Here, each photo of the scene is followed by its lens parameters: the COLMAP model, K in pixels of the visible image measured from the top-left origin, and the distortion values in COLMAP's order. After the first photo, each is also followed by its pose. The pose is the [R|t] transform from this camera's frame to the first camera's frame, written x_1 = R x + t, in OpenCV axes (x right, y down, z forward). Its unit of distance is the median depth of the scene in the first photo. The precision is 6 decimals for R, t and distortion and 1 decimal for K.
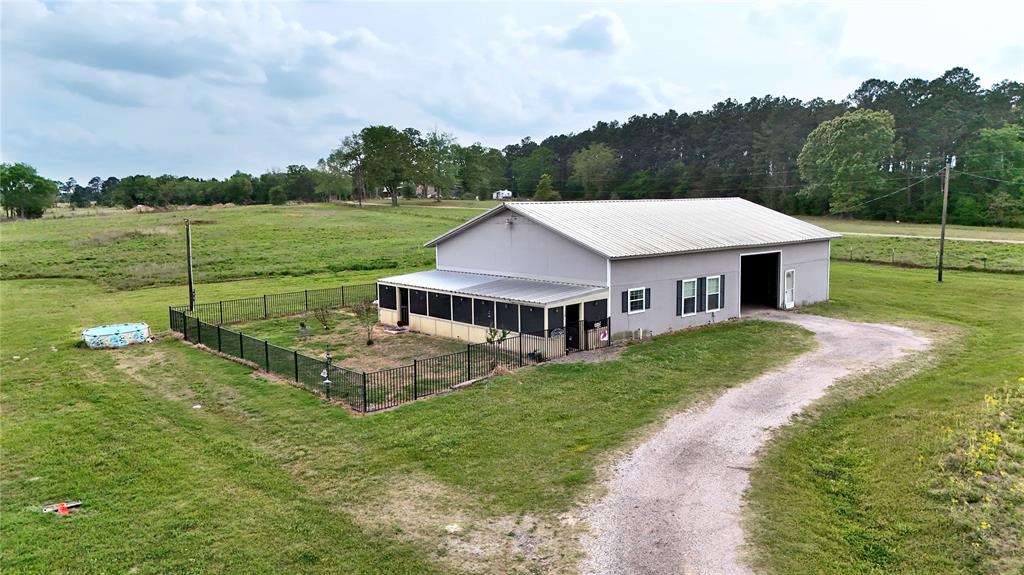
lens RADIAL K [[734.7, 0, 512.6], [0, 734.7, 286.8], [0, 0, 1]] dist [-0.004576, -0.001782]
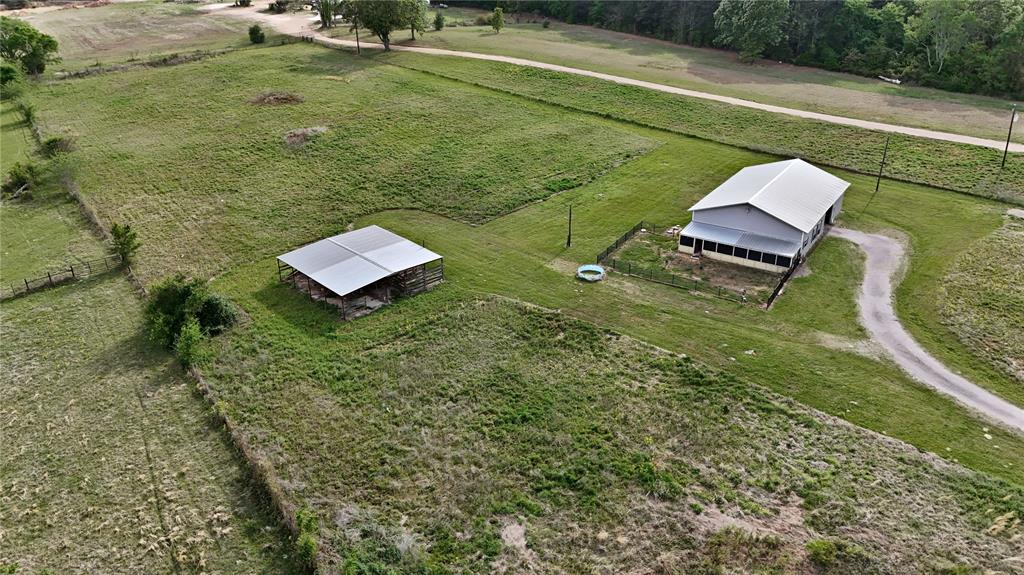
lens RADIAL K [[734.7, 0, 512.1], [0, 734.7, 287.4], [0, 0, 1]] dist [-0.004576, -0.001782]
pose [[0.962147, -0.127827, 0.240693, -1.249703], [0.037850, 0.937295, 0.346475, -0.655297], [-0.269889, -0.324250, 0.906654, -0.942346]]
